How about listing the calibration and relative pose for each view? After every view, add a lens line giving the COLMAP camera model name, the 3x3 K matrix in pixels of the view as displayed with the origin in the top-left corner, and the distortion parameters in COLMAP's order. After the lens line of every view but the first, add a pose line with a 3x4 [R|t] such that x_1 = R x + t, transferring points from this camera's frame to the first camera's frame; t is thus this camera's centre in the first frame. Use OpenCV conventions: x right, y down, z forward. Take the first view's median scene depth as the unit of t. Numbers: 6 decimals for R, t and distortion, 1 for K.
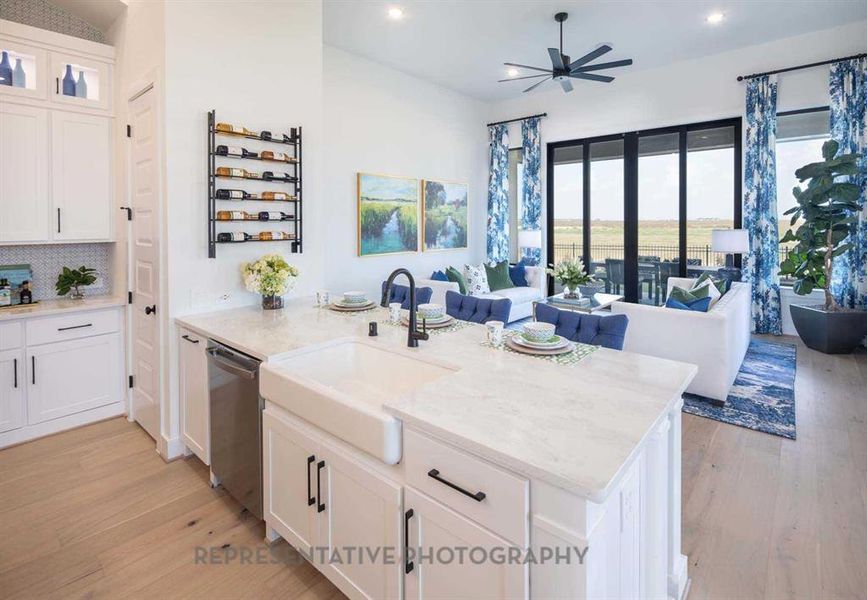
lens RADIAL K [[422.1, 0, 430.4], [0, 422.1, 225.6], [0, 0, 1]] dist [-0.000658, -0.000077]
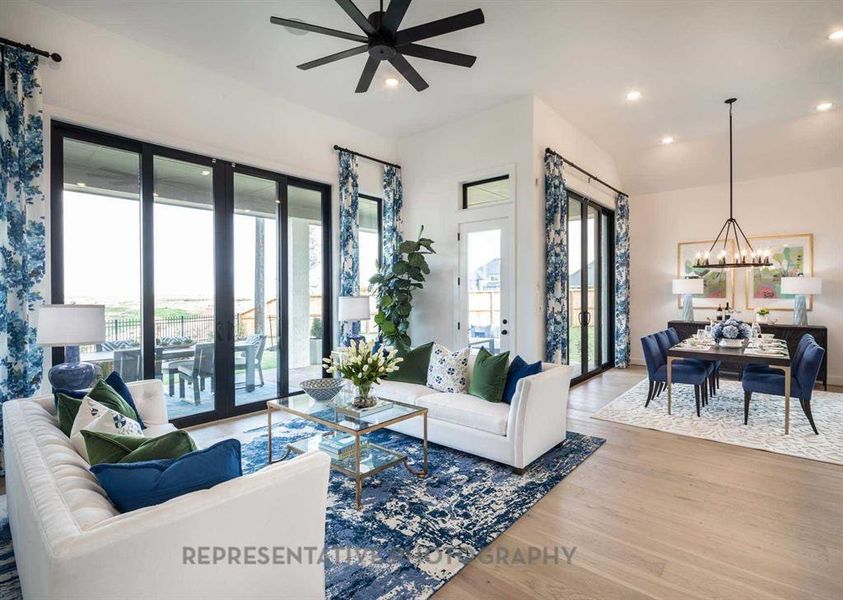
lens RADIAL K [[410.4, 0, 424.6], [0, 410.4, 295.2], [0, 0, 1]] dist [-0.001054, -0.000773]
pose [[-0.009200, -0.001324, 0.999957, -0.250766], [0.013647, 0.999906, 0.001450, 0.005762], [-0.999865, 0.013659, -0.009181, 0.813702]]
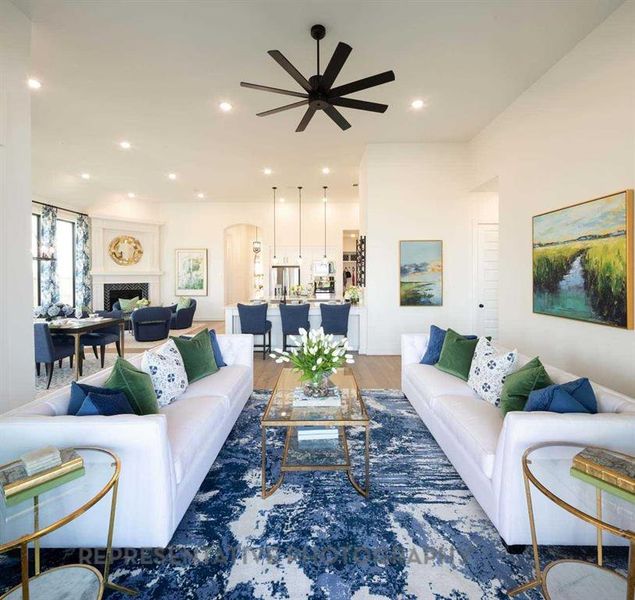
lens RADIAL K [[313.2, 0, 317.2], [0, 313.2, 279.5], [0, 0, 1]] dist [0.001331, -0.000423]
pose [[-0.751277, 0.012092, -0.659876, 0.628583], [-0.000087, 0.999830, 0.018421, -0.008160], [0.659987, 0.013897, -0.751148, 1.266017]]
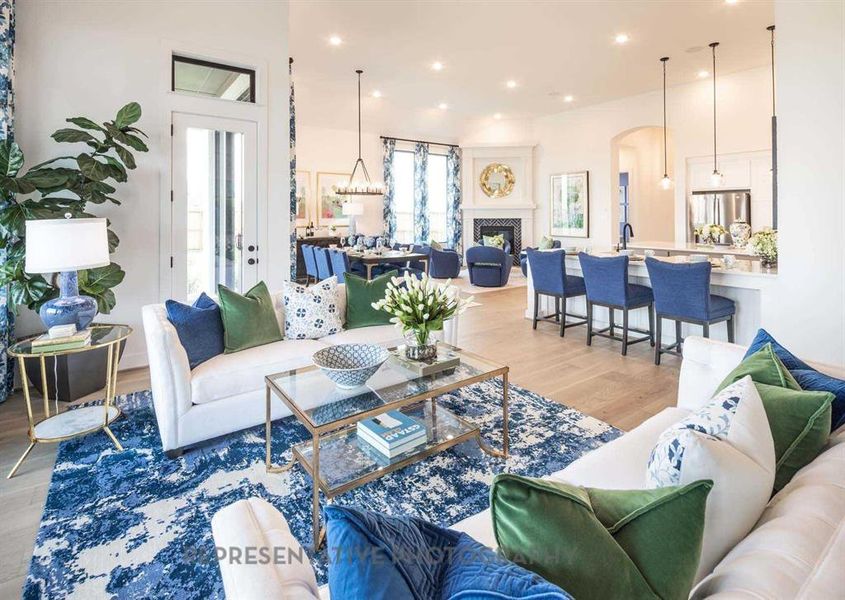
lens RADIAL K [[422.0, 0, 419.3], [0, 422.0, 209.0], [0, 0, 1]] dist [0.000772, -0.001537]
pose [[-0.975210, 0.010123, 0.221048, 0.207740], [0.009738, 0.999949, -0.002834, 0.002080], [-0.221065, -0.000611, -0.975259, 1.319472]]
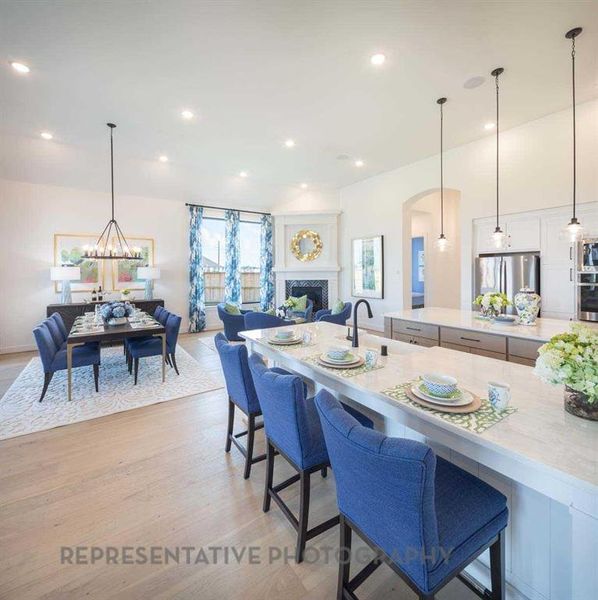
lens RADIAL K [[290.7, 0, 302.8], [0, 290.7, 273.1], [0, 0, 1]] dist [-0.000916, -0.000698]
pose [[-0.971599, 0.010234, 0.236411, -0.043269], [0.013522, 0.999833, 0.012290, -0.010071], [-0.236246, 0.015137, -0.971575, 0.780935]]
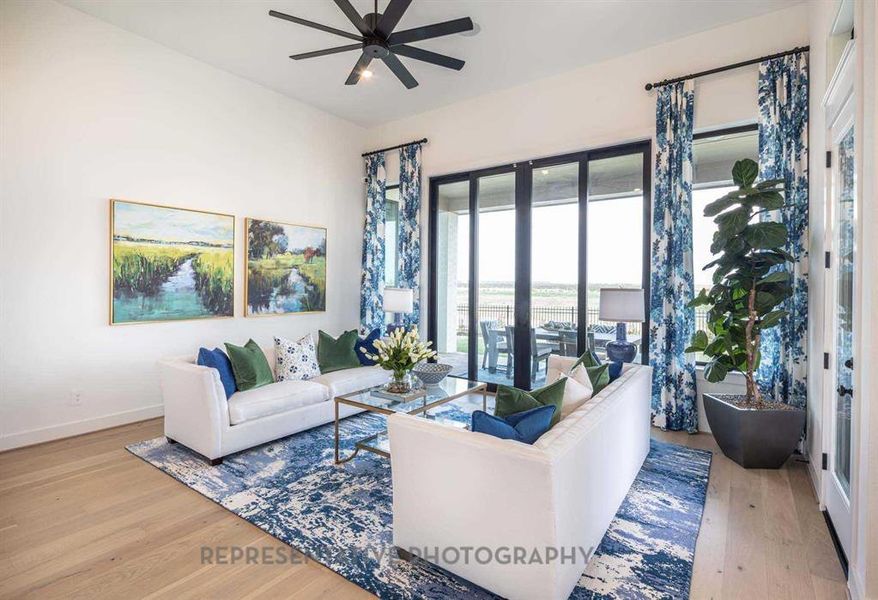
lens RADIAL K [[427.6, 0, 436.9], [0, 427.6, 283.9], [0, 0, 1]] dist [-0.001795, 0.000214]
pose [[0.994950, 0.011128, 0.099755, 0.294428], [-0.010446, 0.999918, -0.007358, 0.008652], [-0.099829, 0.006279, 0.994985, 0.293772]]
